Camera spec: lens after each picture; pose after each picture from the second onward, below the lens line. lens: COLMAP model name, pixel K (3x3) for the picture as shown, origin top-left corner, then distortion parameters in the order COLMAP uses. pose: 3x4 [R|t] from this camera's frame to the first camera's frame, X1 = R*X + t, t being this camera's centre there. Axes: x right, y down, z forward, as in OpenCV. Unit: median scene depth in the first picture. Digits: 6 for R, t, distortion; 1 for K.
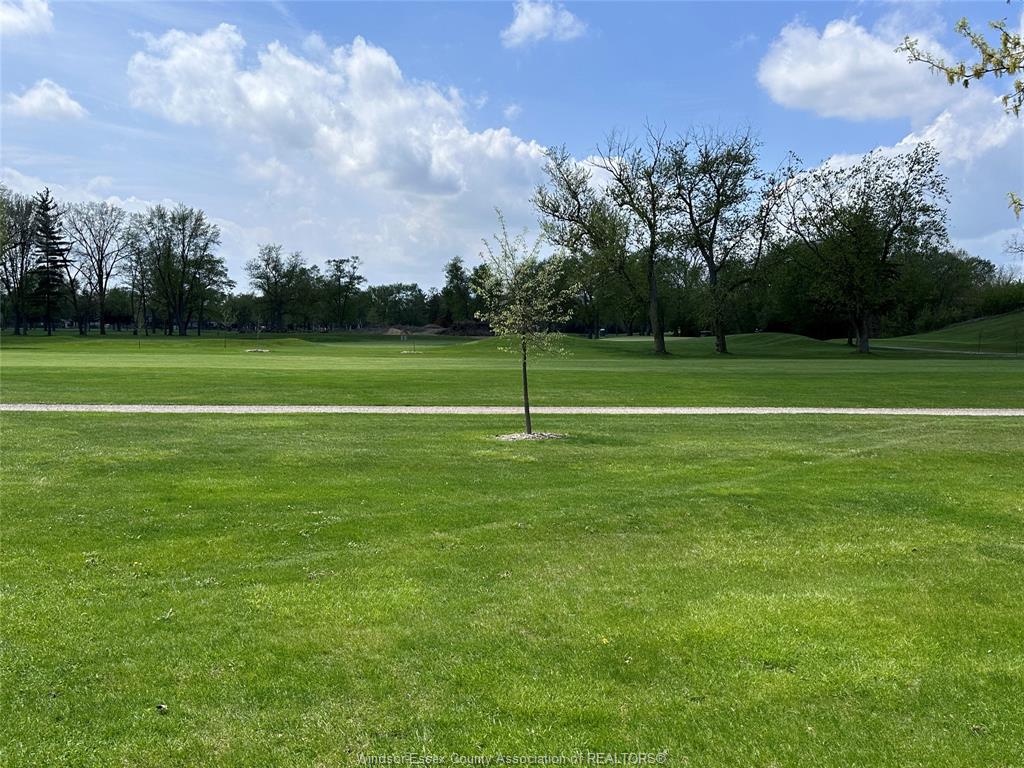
lens RADIAL K [[954.9, 0, 497.6], [0, 954.9, 377.3], [0, 0, 1]] dist [0.056874, 0.000000]
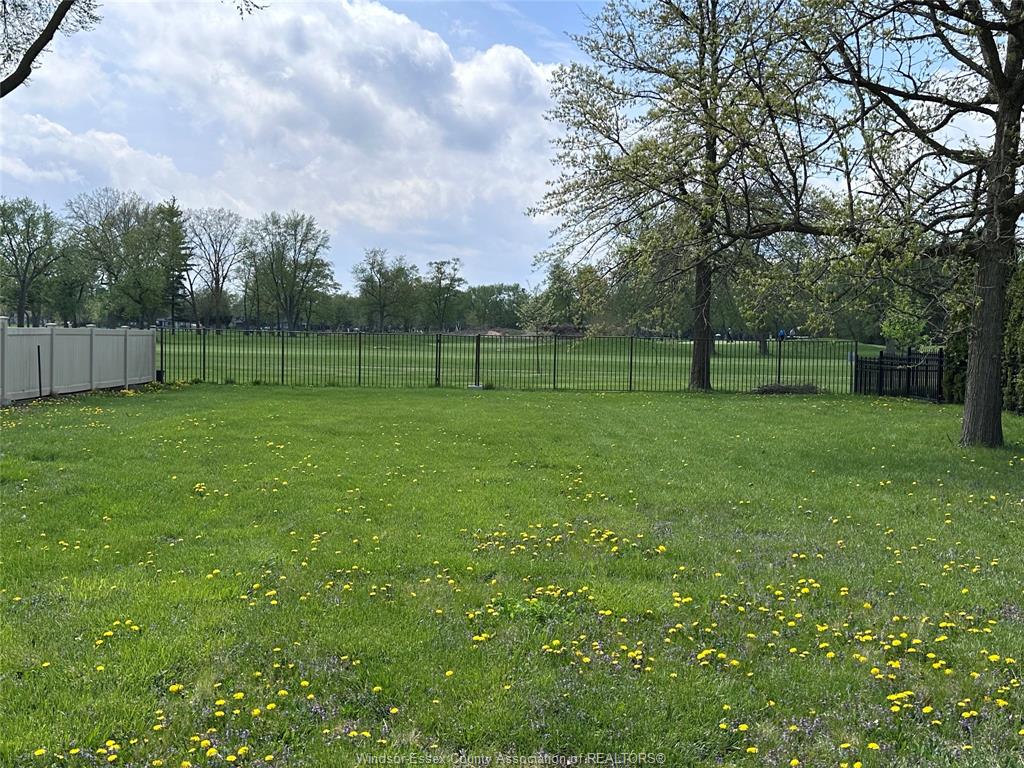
lens RADIAL K [[1106.4, 0, 514.8], [0, 1106.4, 380.7], [0, 0, 1]] dist [0.095314, 0.000000]
pose [[0.995893, 0.015234, -0.089243, 0.021702], [-0.015883, 0.999852, -0.006575, 0.009372], [0.089130, 0.007966, 0.995988, -0.185427]]
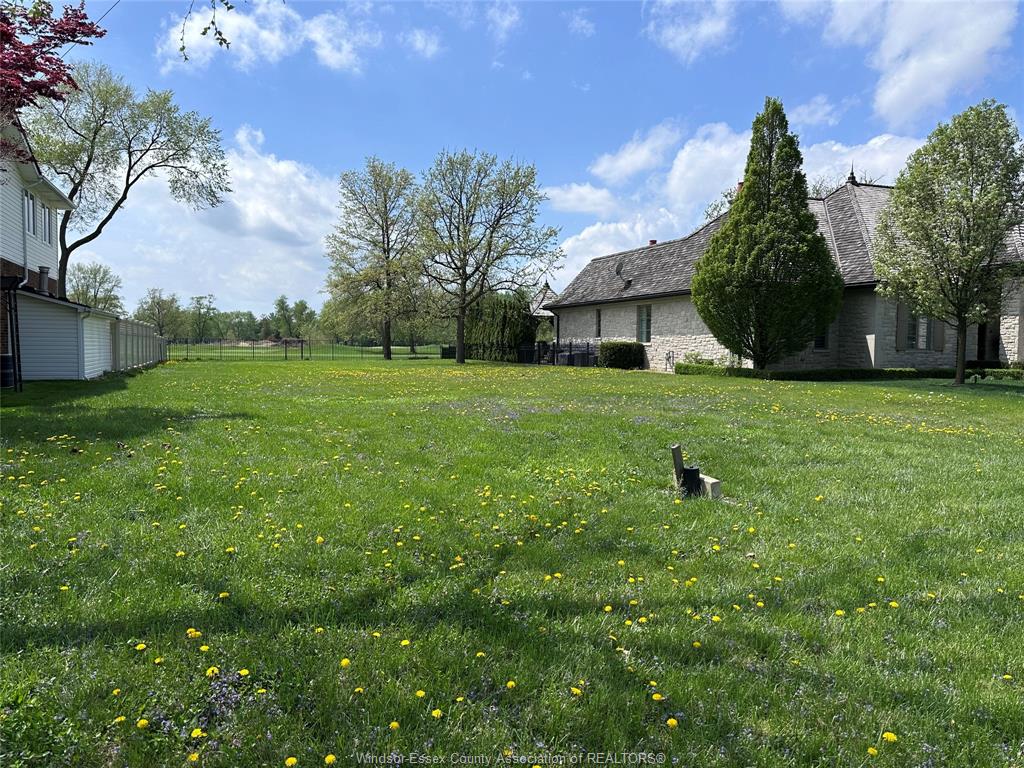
lens RADIAL K [[742.8, 0, 508.0], [0, 742.8, 388.9], [0, 0, 1]] dist [0.048452, -0.024691]
pose [[0.968184, -0.014530, 0.249816, 0.006342], [0.012509, 0.999875, 0.009674, 0.018909], [-0.249926, -0.006241, 0.968245, -0.323590]]
